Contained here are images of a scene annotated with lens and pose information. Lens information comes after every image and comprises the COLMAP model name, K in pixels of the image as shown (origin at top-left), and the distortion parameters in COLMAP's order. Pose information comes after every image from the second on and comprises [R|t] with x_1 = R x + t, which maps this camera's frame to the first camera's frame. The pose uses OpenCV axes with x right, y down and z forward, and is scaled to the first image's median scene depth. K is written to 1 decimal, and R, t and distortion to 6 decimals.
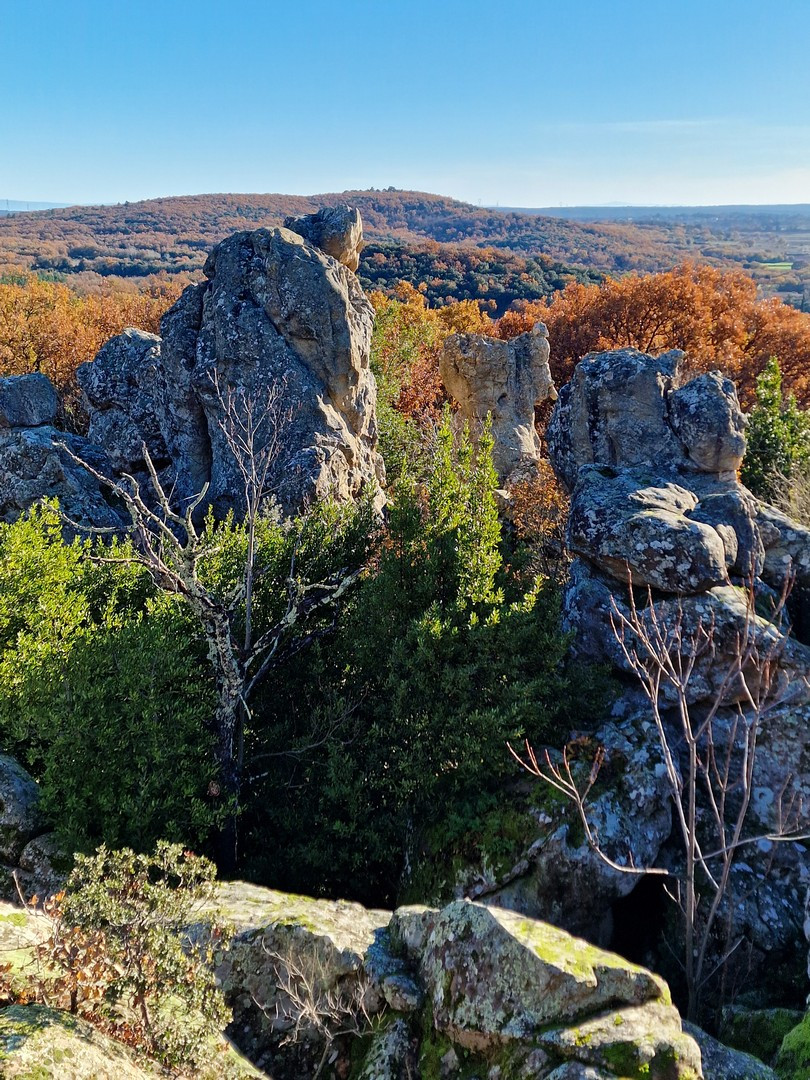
lens RADIAL K [[1352.1, 0, 438.0], [0, 1352.1, 530.3], [0, 0, 1]] dist [0.118909, 0.000000]
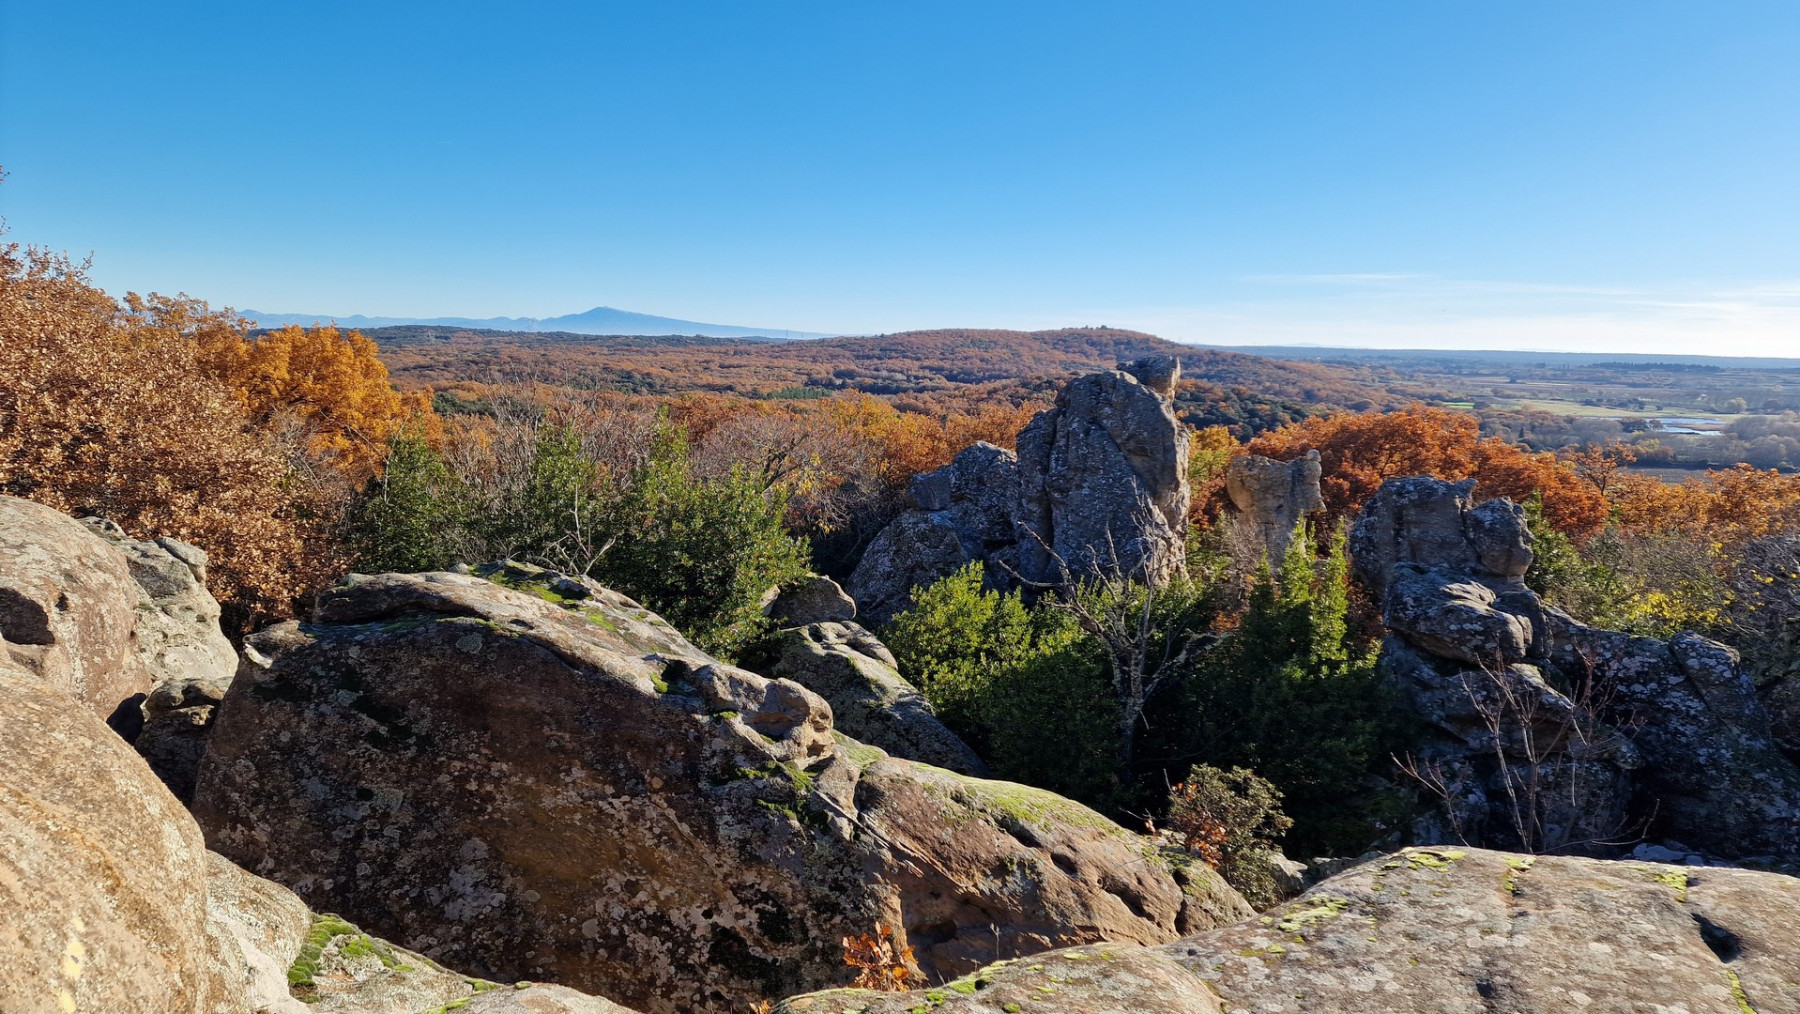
lens RADIAL K [[1164.2, 0, 871.2], [0, 1164.2, 491.7], [0, 0, 1]] dist [0.008369, -0.006987]
pose [[0.974137, 0.052849, -0.219692, -0.101377], [-0.075250, 0.992641, -0.094876, 0.020231], [0.213061, 0.108954, 0.970945, -0.143325]]
